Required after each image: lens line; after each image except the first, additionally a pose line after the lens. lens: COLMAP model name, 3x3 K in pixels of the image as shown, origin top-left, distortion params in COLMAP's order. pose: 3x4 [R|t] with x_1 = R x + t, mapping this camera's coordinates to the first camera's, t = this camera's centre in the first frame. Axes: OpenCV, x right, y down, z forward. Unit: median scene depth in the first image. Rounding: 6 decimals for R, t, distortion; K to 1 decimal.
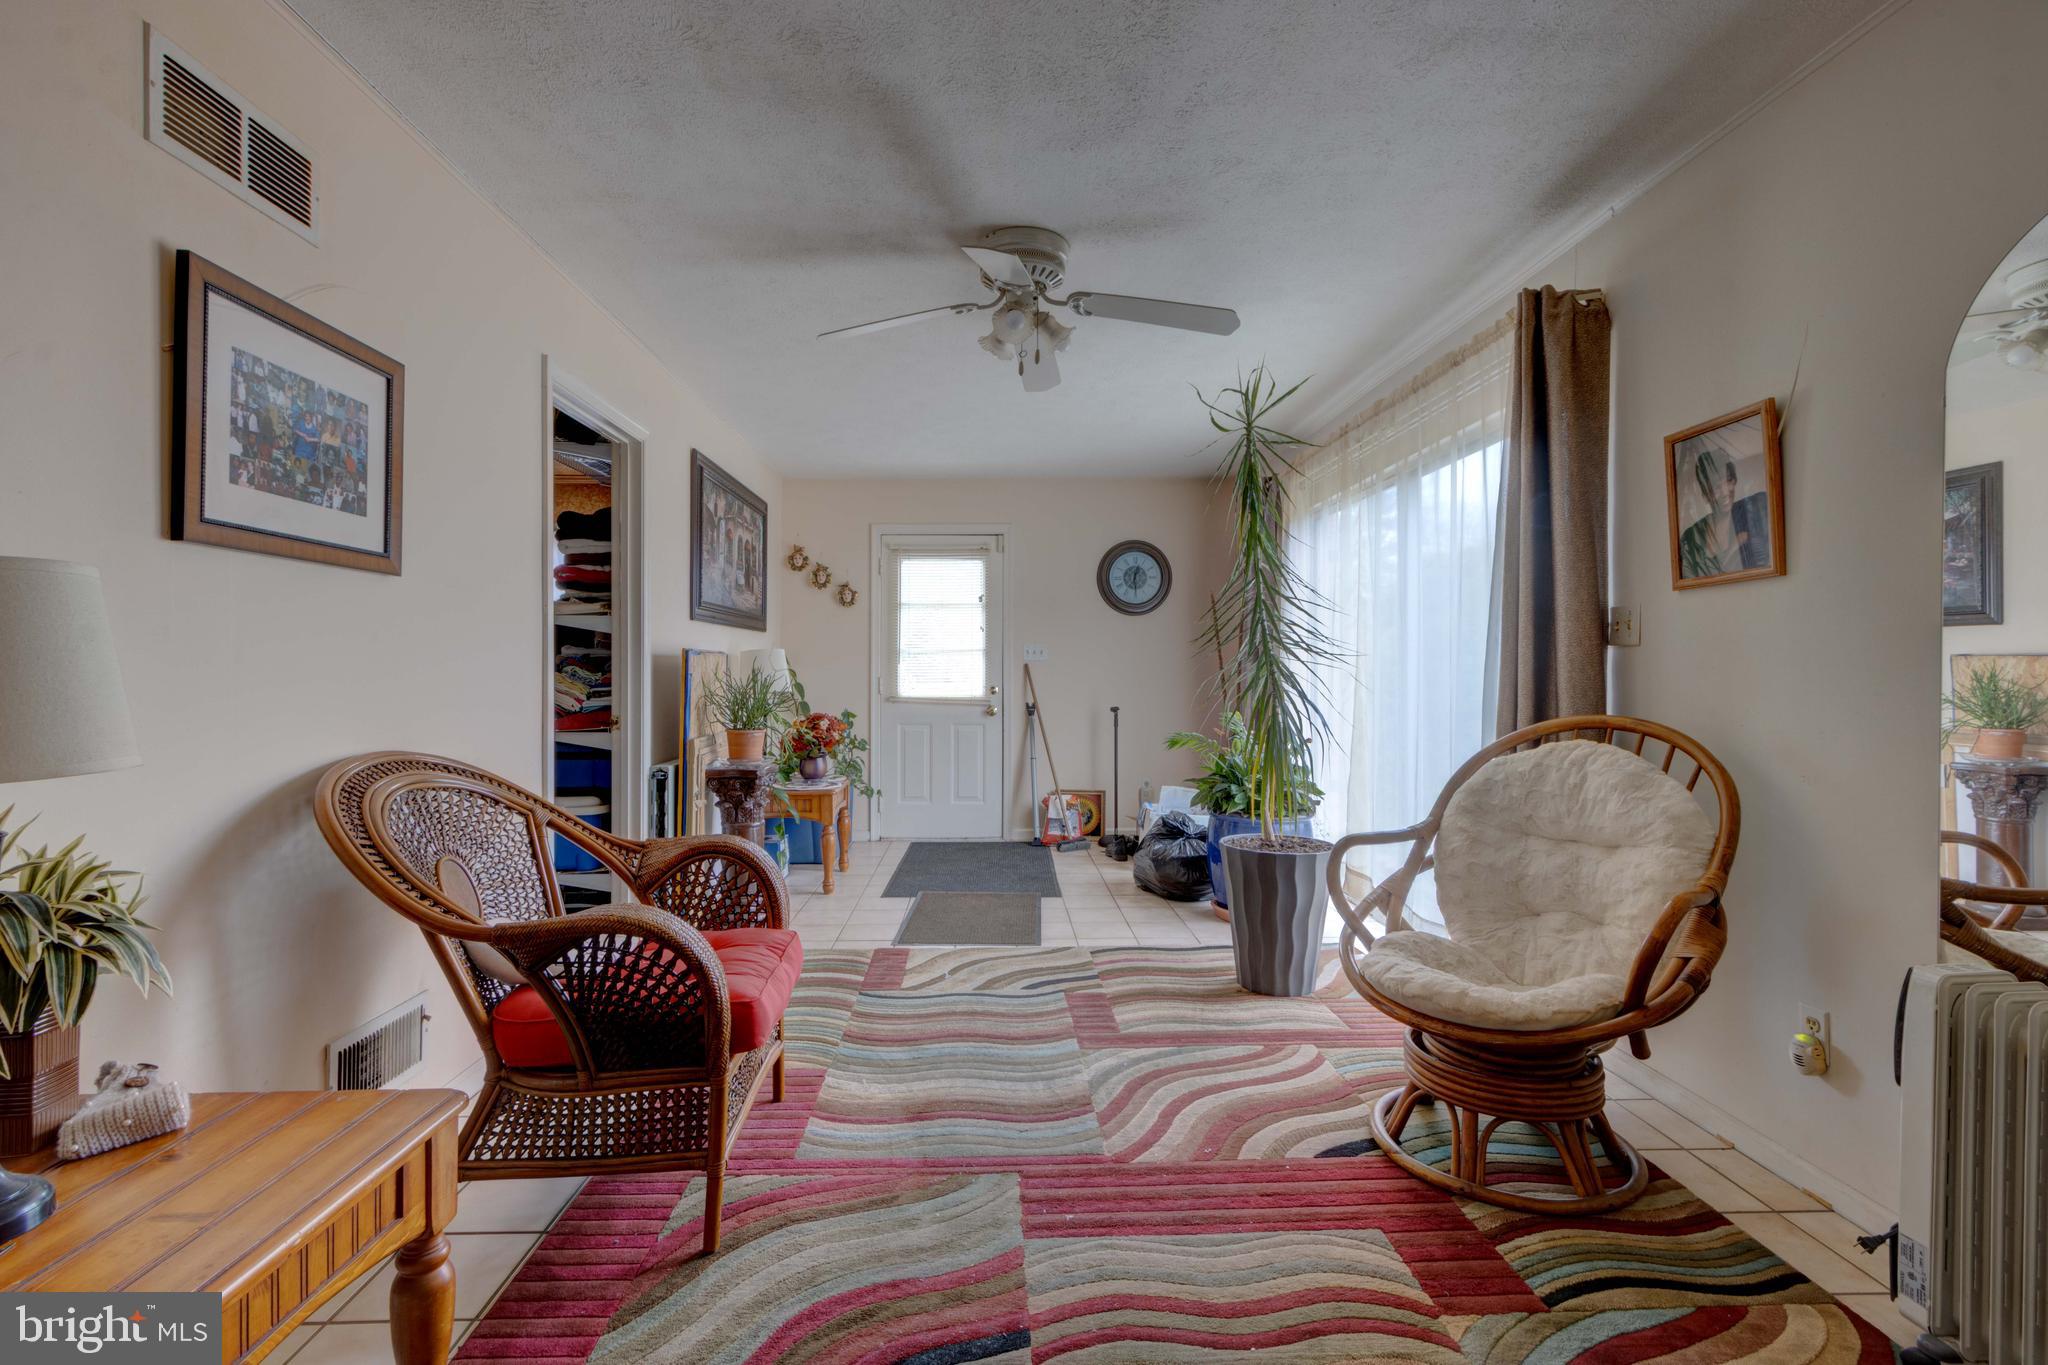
lens RADIAL K [[942.9, 0, 1027.1], [0, 942.9, 681.7], [0, 0, 1]] dist [0.010371, -0.002808]
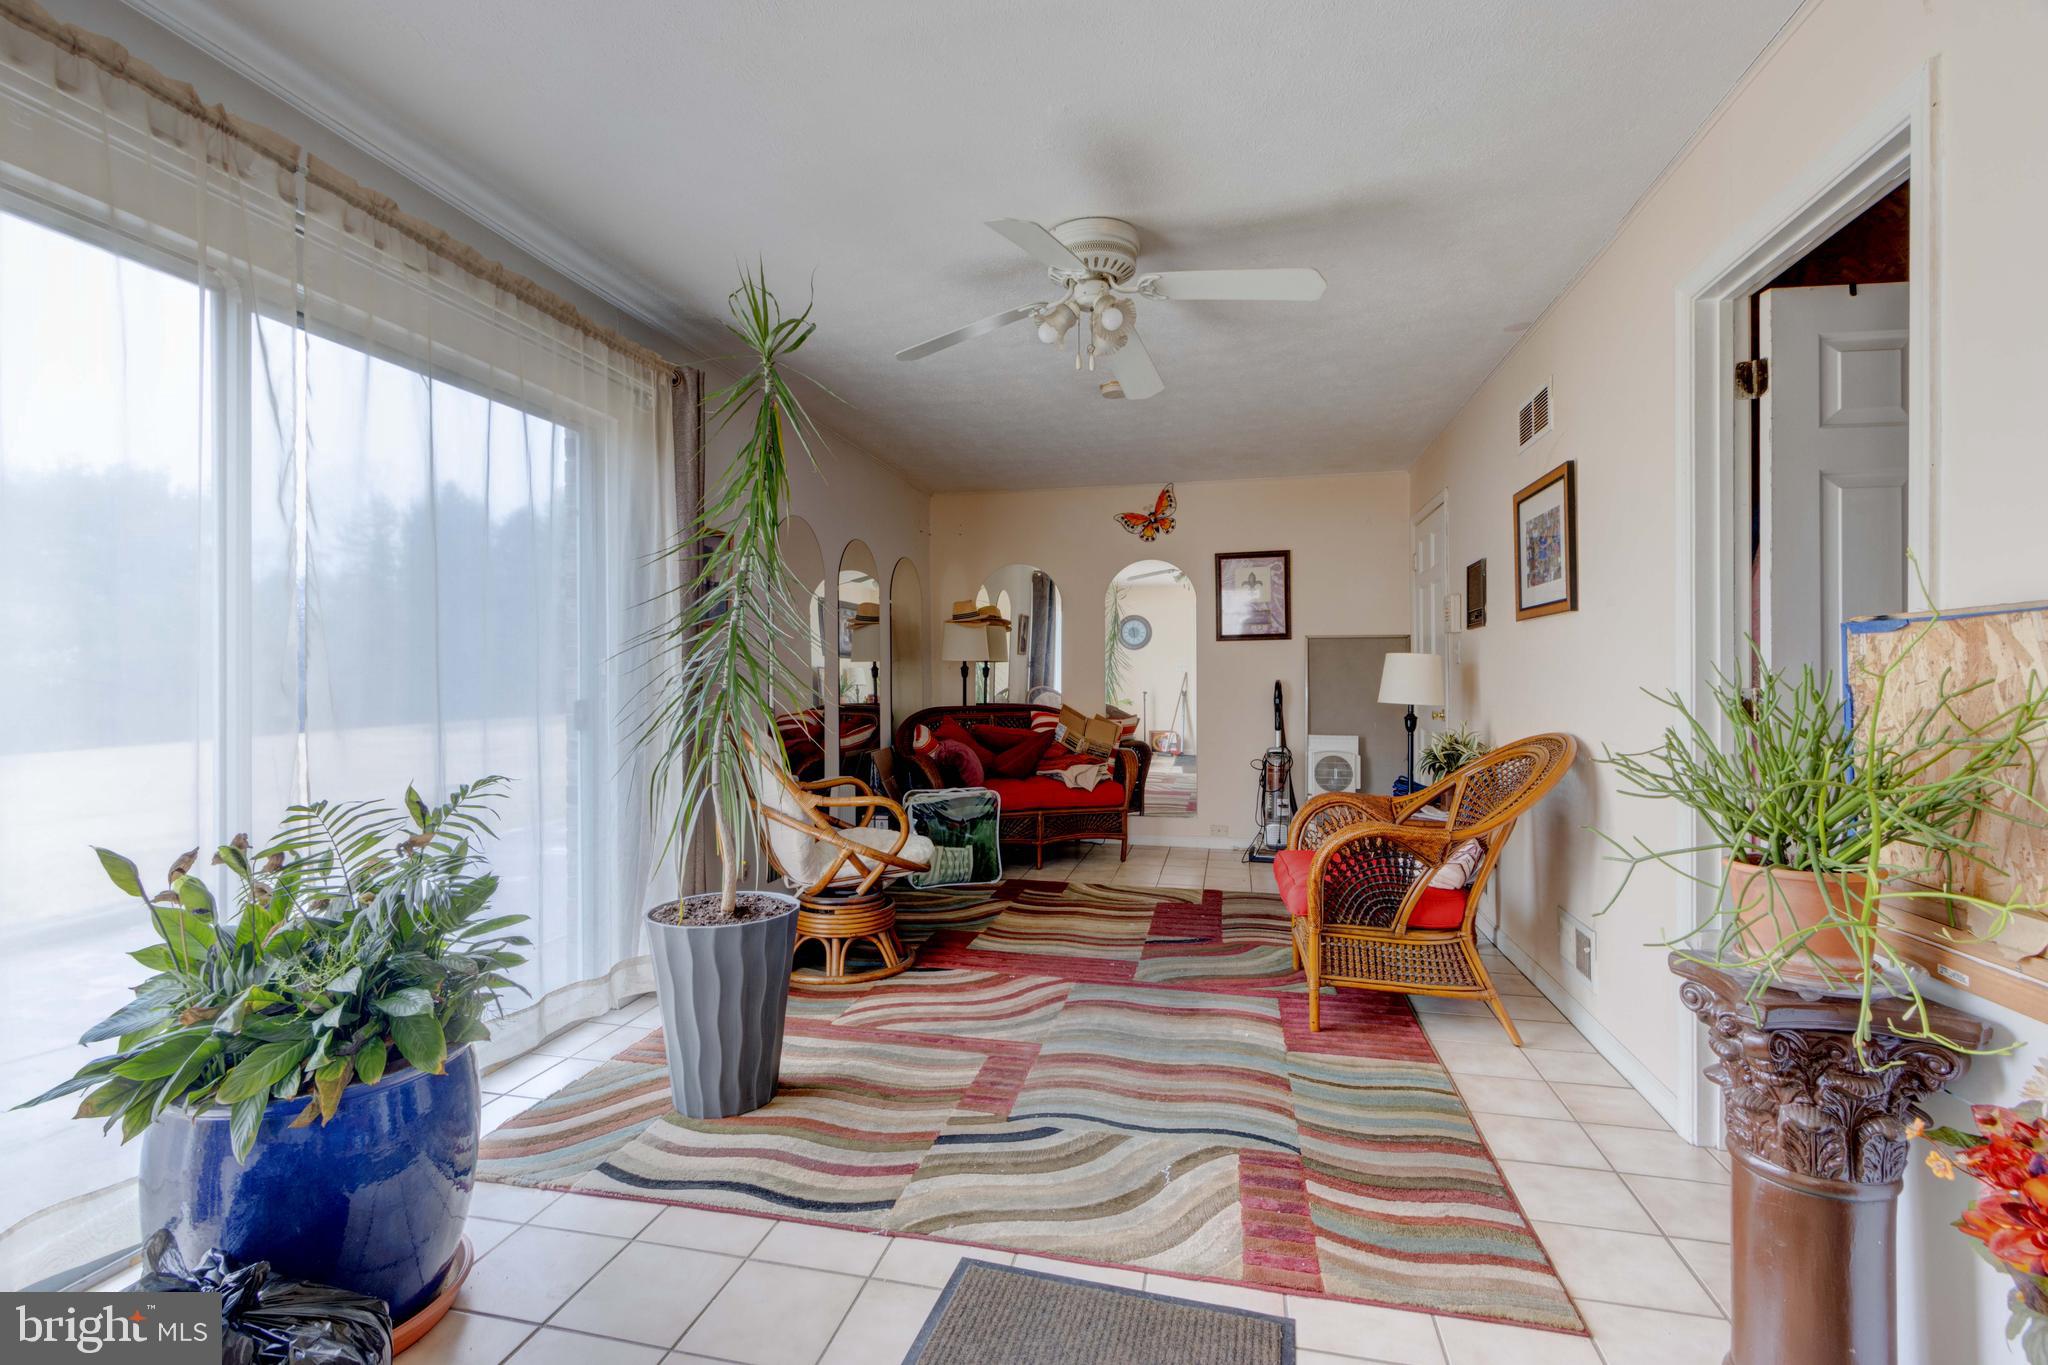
lens RADIAL K [[942.9, 0, 1021.2], [0, 942.9, 682.4], [0, 0, 1]] dist [0.010371, -0.002808]
pose [[-0.967763, 0.001088, 0.251859, -0.190790], [0.001237, 0.999999, 0.000432, -0.009389], [-0.251859, 0.000729, -0.967764, 2.092766]]
